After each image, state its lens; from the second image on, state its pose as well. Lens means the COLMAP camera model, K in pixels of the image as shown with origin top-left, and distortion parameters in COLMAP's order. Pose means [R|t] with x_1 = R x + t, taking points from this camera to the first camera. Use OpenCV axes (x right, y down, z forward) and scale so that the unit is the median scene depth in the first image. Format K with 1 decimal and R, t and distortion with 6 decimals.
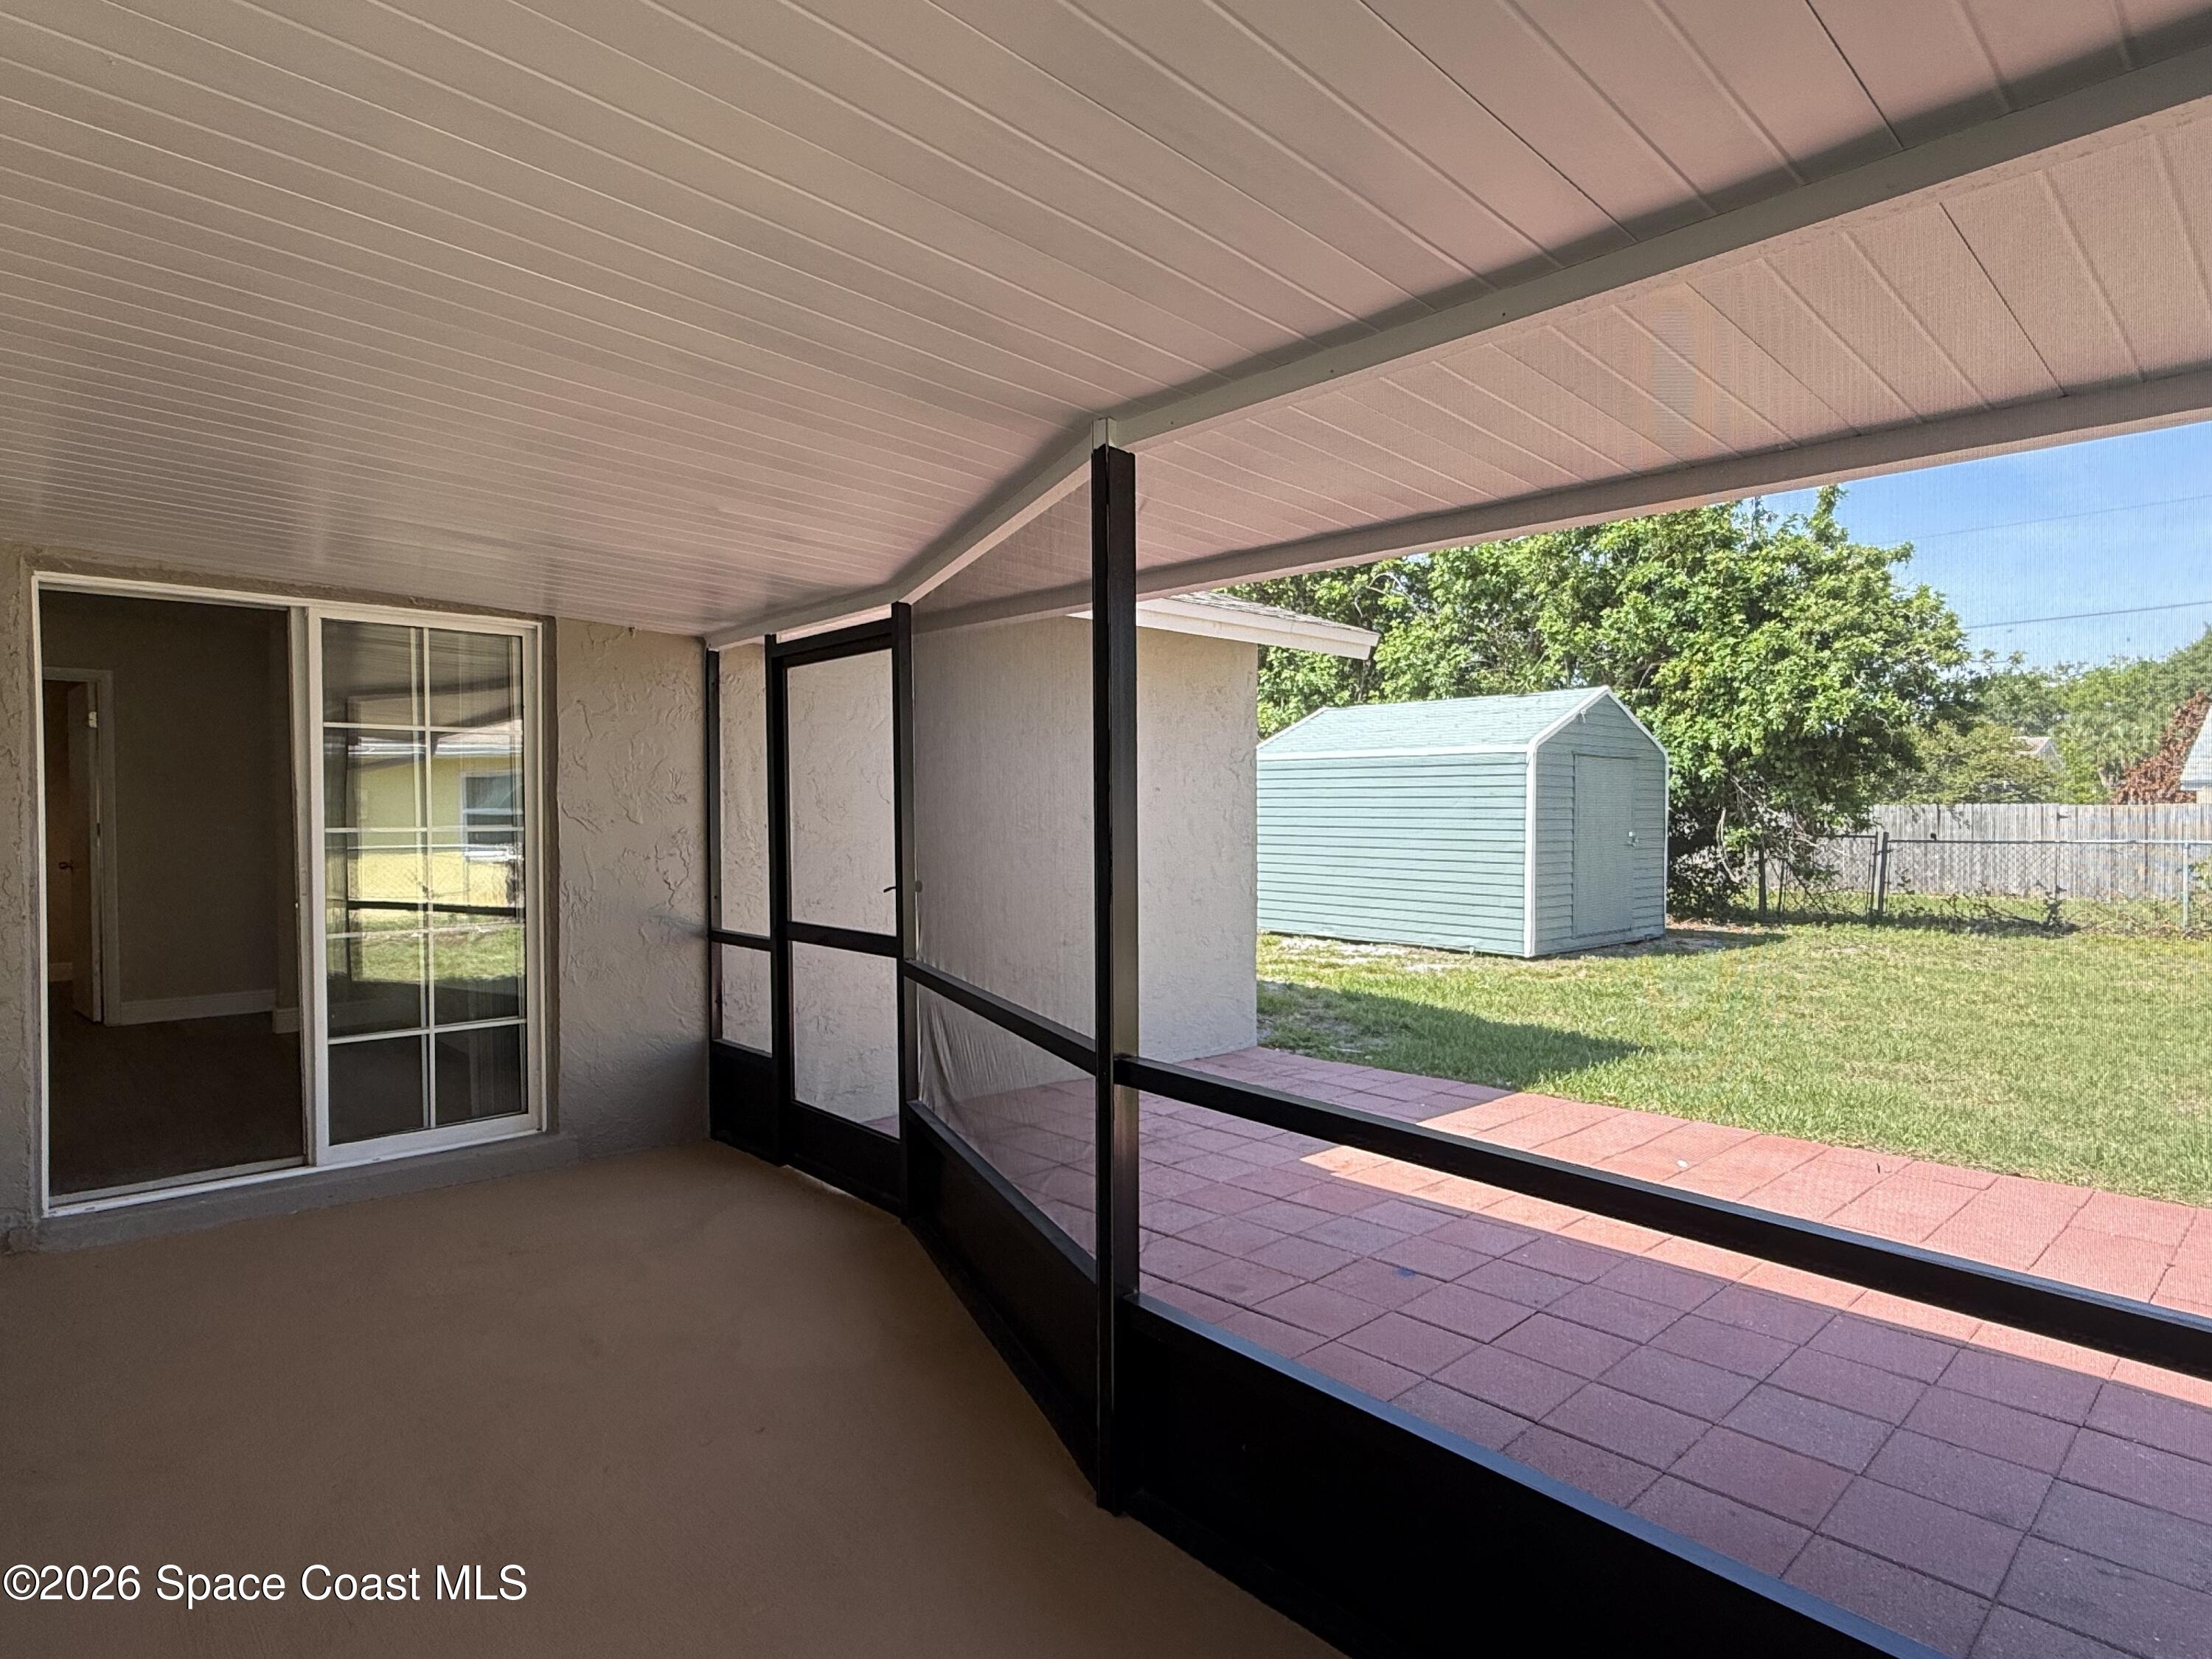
lens RADIAL K [[1223.2, 0, 1088.0], [0, 1223.2, 830.0], [0, 0, 1]] dist [-0.001283, 0.002508]
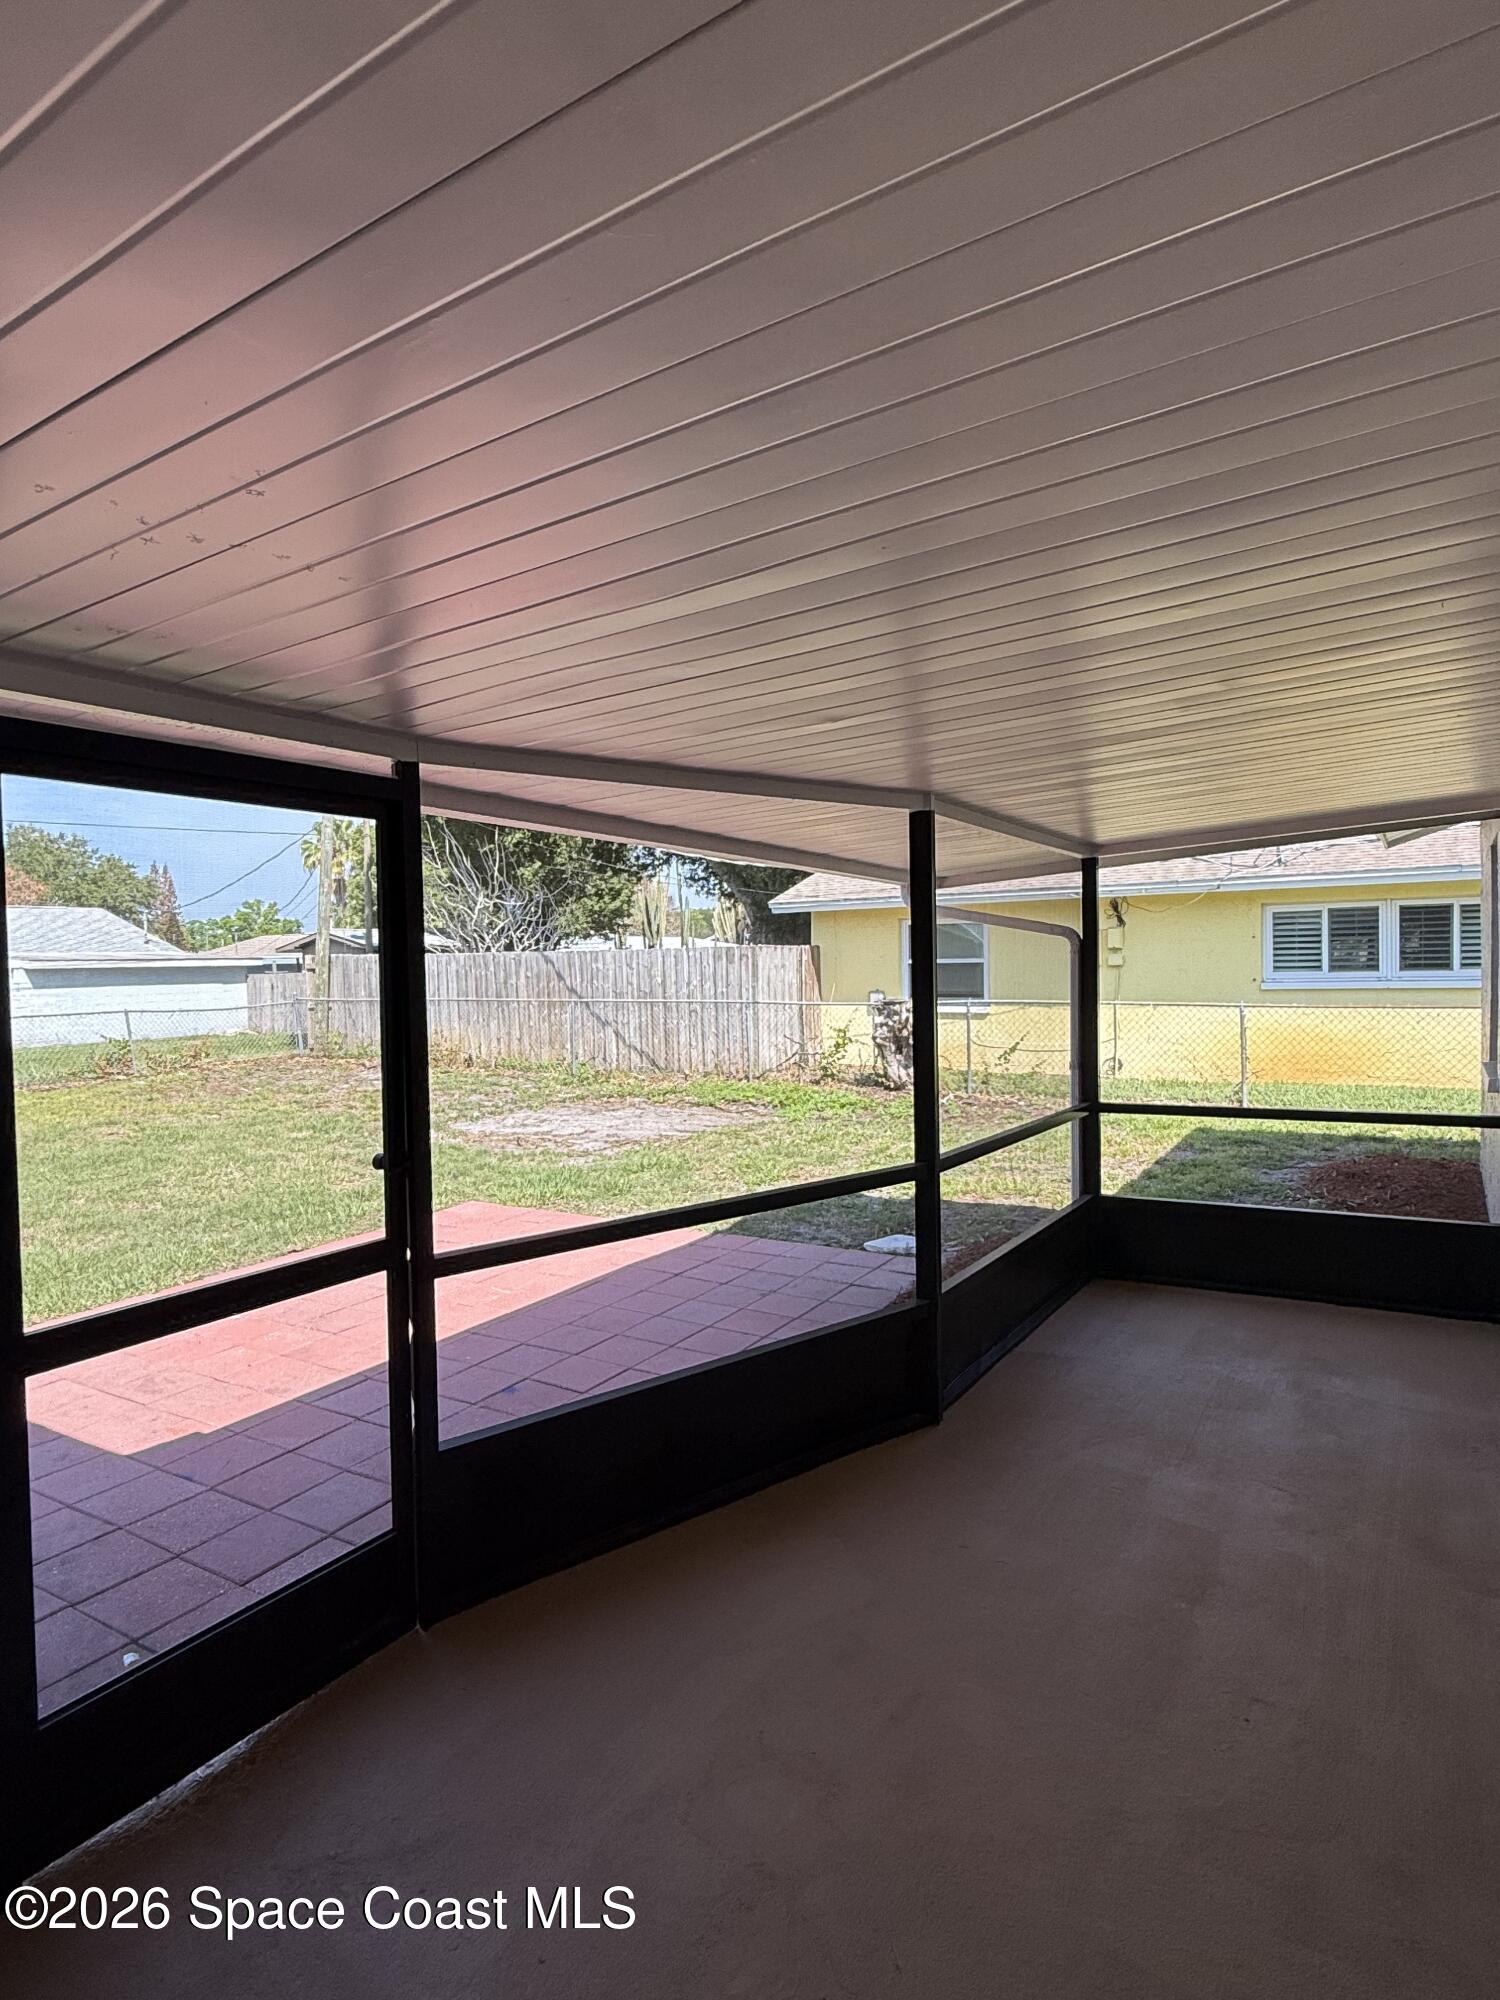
lens RADIAL K [[1106.0, 0, 728.5], [0, 1106.0, 1001.7], [0, 0, 1]] dist [-0.001283, 0.002508]
pose [[-0.296983, -0.016957, 0.954732, -0.804324], [0.028326, 0.999246, 0.026559, -0.058094], [-0.954462, 0.034931, -0.296279, 0.995195]]
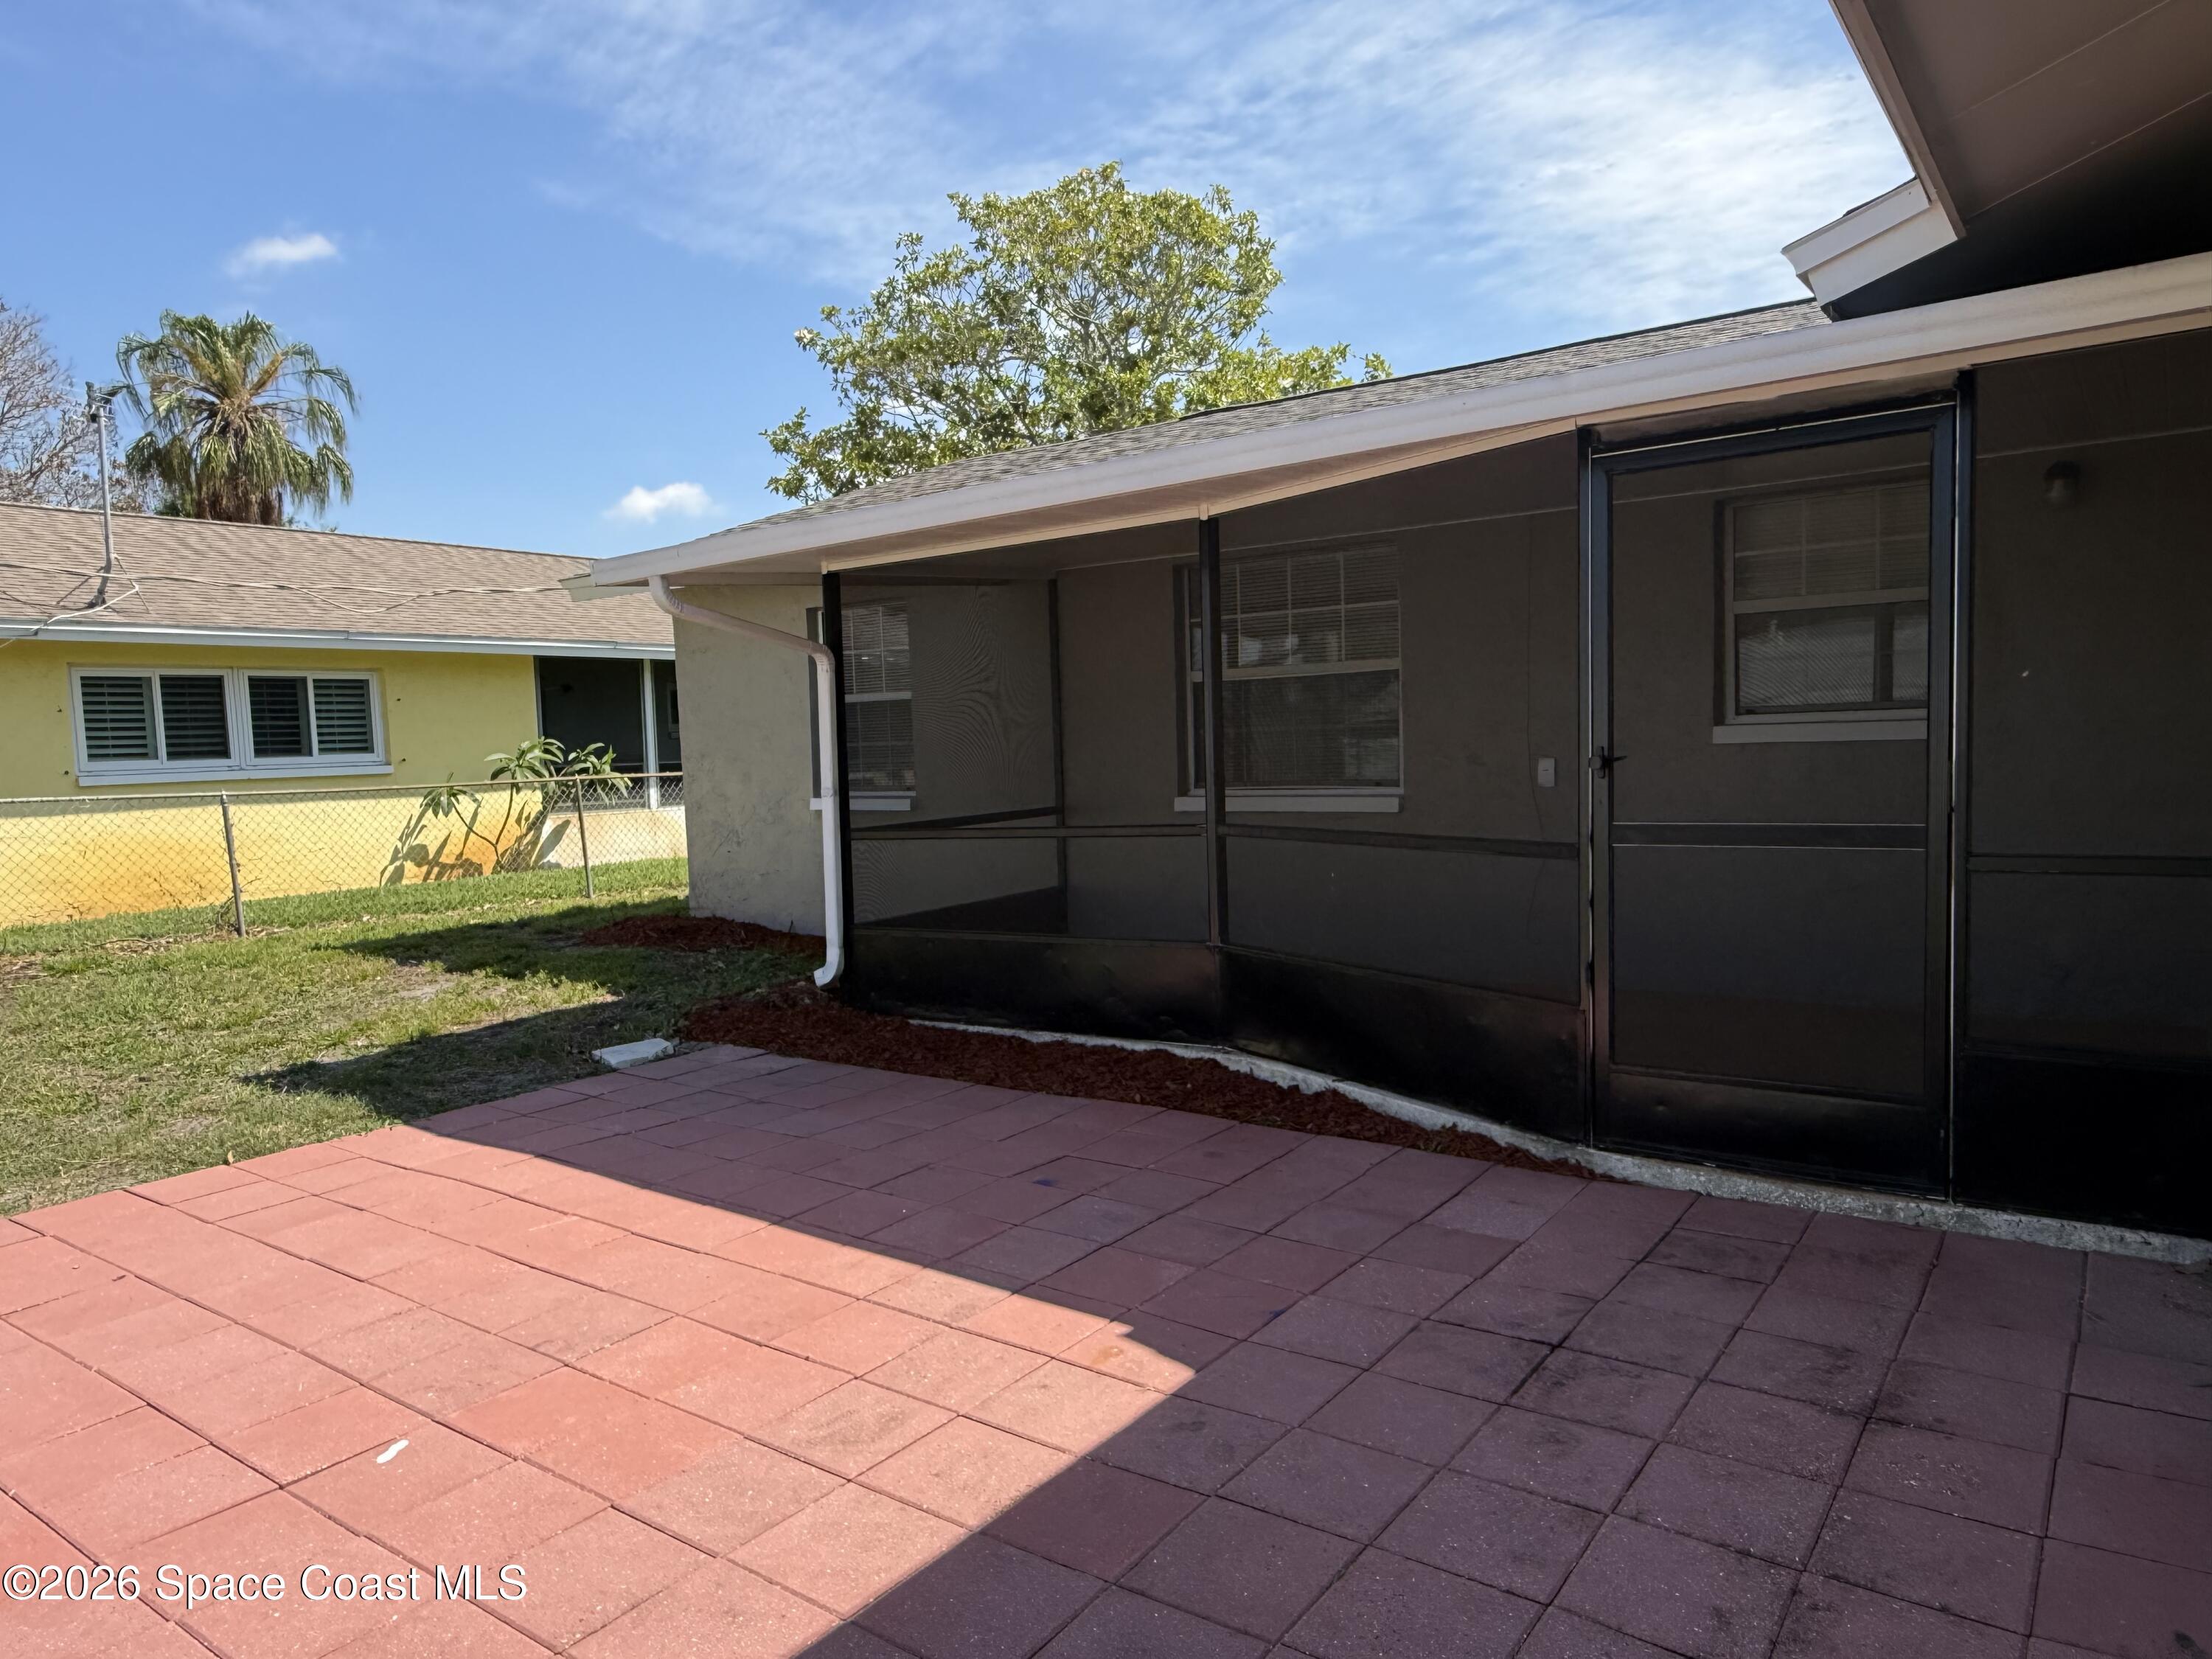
lens RADIAL K [[1461.4, 0, 1095.3], [0, 1461.4, 835.6], [0, 0, 1]] dist [0.014088, 0.002082]
pose [[-0.976695, 0.061355, -0.205676, 0.391441], [0.046630, 0.996040, 0.075693, 0.003489], [0.209505, 0.064338, -0.975689, 1.895555]]
